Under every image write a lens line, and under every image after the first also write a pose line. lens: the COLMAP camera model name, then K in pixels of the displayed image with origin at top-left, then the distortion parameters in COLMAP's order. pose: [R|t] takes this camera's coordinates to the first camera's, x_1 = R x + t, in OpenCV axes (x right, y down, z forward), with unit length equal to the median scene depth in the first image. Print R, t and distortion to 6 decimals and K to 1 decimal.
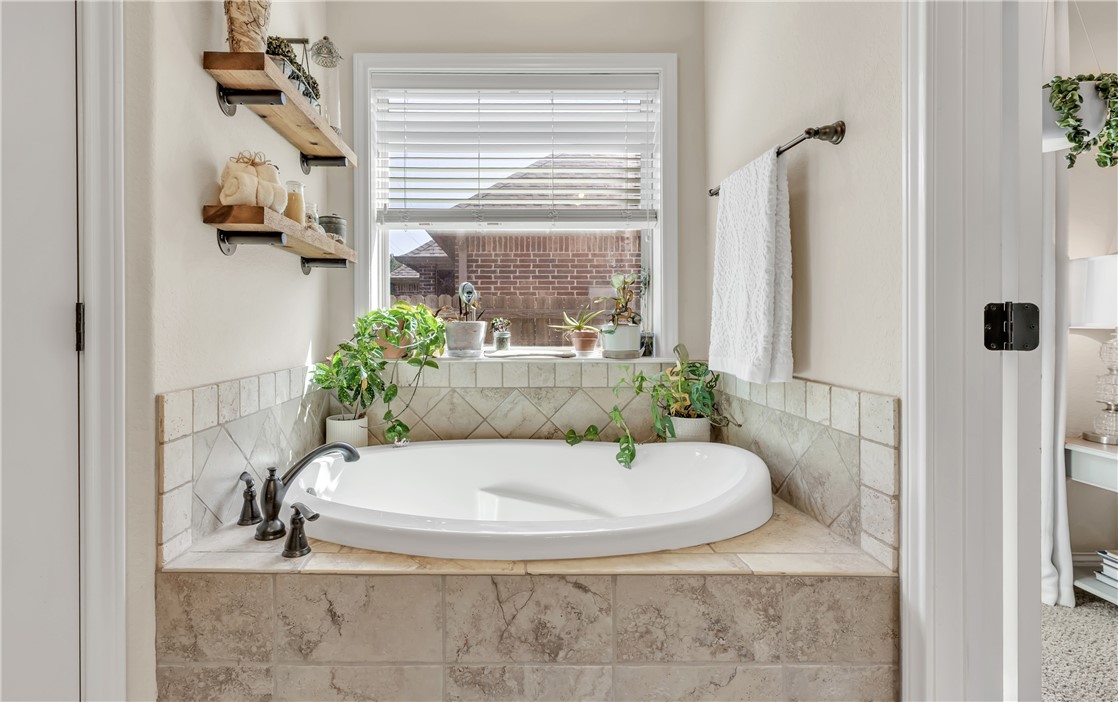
lens RADIAL K [[512.5, 0, 516.3], [0, 512.5, 328.7], [0, 0, 1]] dist [0.002019, 0.000577]
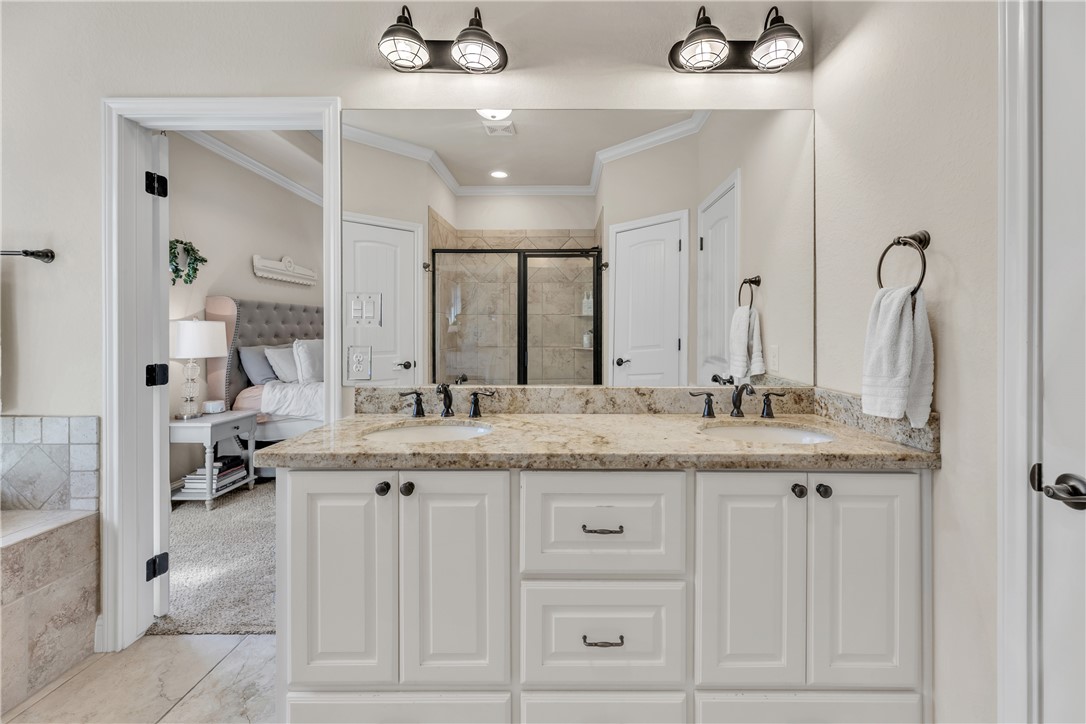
lens RADIAL K [[447.5, 0, 565.0], [0, 447.5, 330.3], [0, 0, 1]] dist [0.000101, 0.000304]
pose [[-0.000826, 0.000229, 1.000000, -0.813187], [0.003499, 0.999994, -0.000226, -0.158202], [-0.999994, 0.003499, -0.000827, -0.638410]]
